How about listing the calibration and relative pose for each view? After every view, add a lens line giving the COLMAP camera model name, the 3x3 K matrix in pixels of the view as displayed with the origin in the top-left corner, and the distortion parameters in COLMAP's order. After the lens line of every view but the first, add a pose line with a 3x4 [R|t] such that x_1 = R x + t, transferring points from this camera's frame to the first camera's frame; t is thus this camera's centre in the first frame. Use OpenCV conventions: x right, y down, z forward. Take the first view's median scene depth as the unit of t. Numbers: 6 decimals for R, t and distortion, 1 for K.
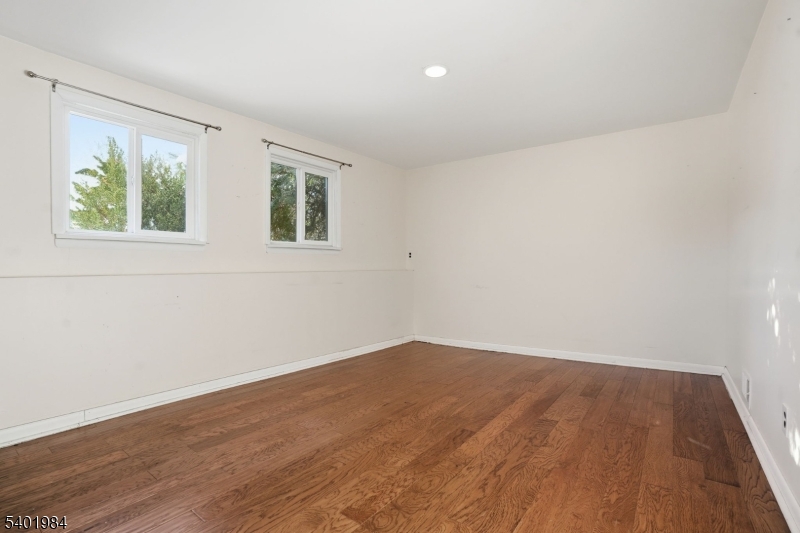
lens RADIAL K [[378.4, 0, 399.9], [0, 378.4, 270.7], [0, 0, 1]] dist [-0.066654, 0.029347]
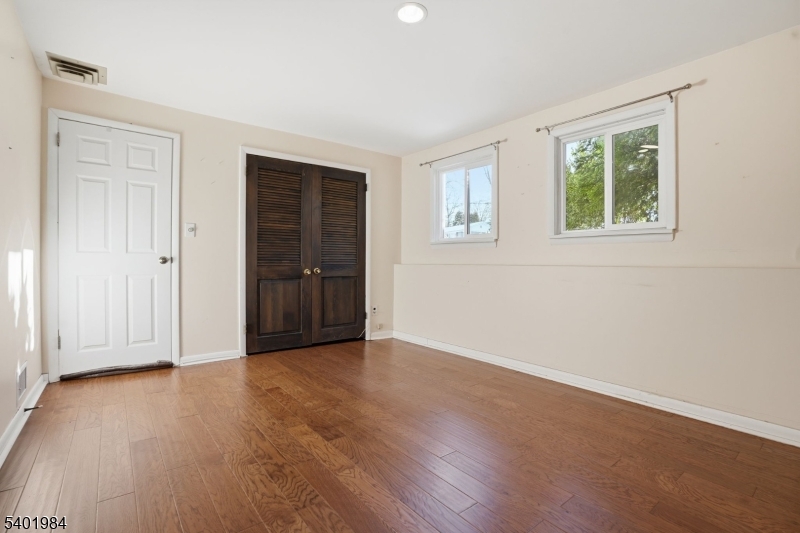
lens RADIAL K [[378.4, 0, 399.9], [0, 378.4, 270.7], [0, 0, 1]] dist [-0.066654, 0.029347]
pose [[-0.269981, 0.013881, -0.962766, 0.884695], [-0.014247, 0.999729, 0.018409, 0.007865], [0.962760, 0.018687, -0.269710, 1.229533]]
